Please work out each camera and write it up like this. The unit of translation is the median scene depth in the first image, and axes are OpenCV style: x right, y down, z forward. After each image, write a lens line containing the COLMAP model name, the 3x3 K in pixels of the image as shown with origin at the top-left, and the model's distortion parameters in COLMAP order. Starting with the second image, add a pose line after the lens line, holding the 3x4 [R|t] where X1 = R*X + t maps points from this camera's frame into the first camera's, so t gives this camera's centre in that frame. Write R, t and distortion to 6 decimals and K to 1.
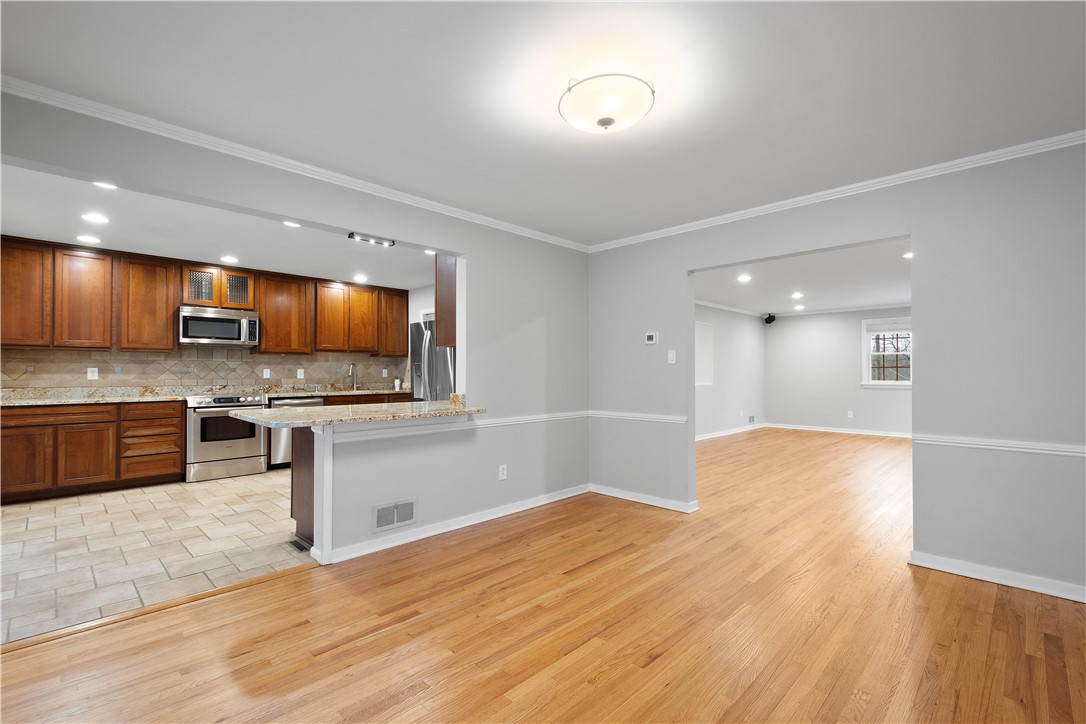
lens RADIAL K [[482.6, 0, 552.8], [0, 482.6, 366.3], [0, 0, 1]] dist [0.012817, -0.003519]
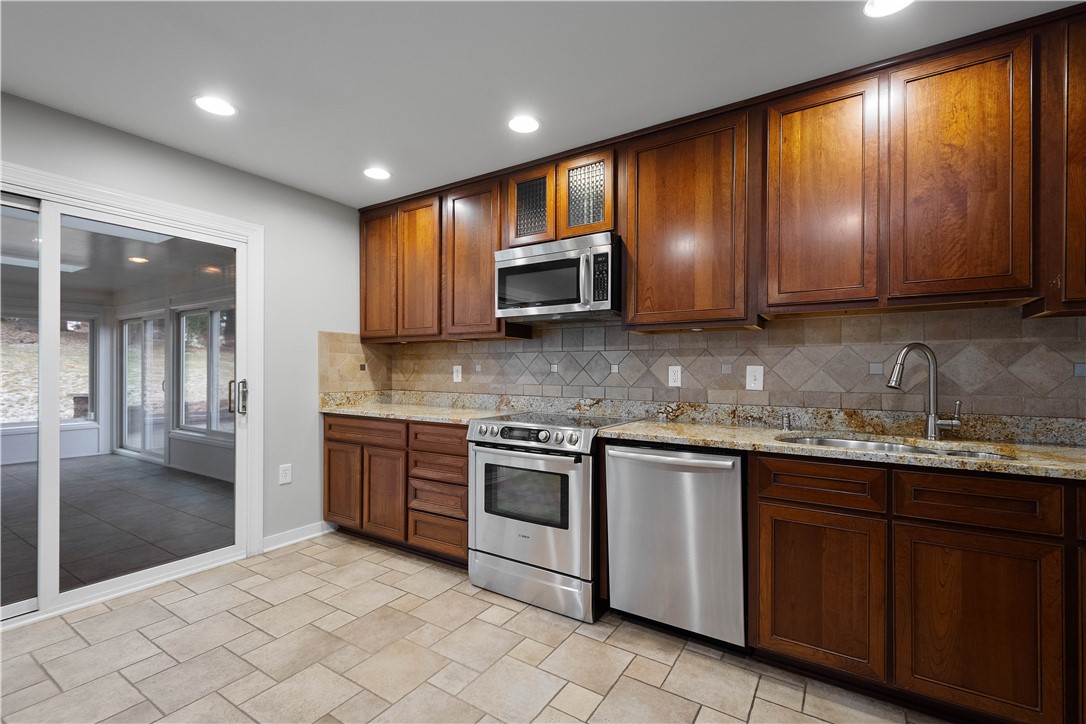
lens RADIAL K [[482.6, 0, 533.0], [0, 482.6, 370.2], [0, 0, 1]] dist [0.012817, -0.003519]
pose [[0.182164, -0.001485, -0.983267, -0.228784], [0.006510, 0.999979, -0.000304, 0.010603], [0.983247, -0.006346, 0.182170, 0.965403]]
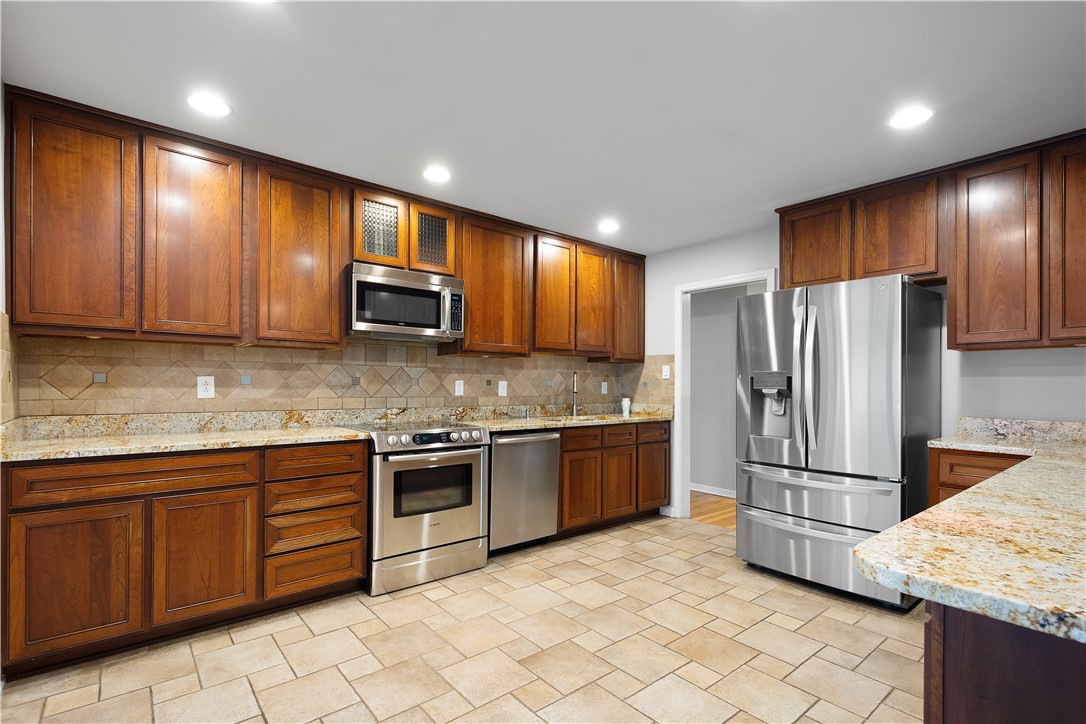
lens RADIAL K [[506.5, 0, 552.9], [0, 506.5, 384.6], [0, 0, 1]] dist [0.009068, -0.000602]
pose [[0.995454, 0.006457, -0.095025, -0.505162], [-0.005511, 0.999933, 0.010214, 0.004457], [0.095085, -0.009644, 0.995422, 0.472749]]
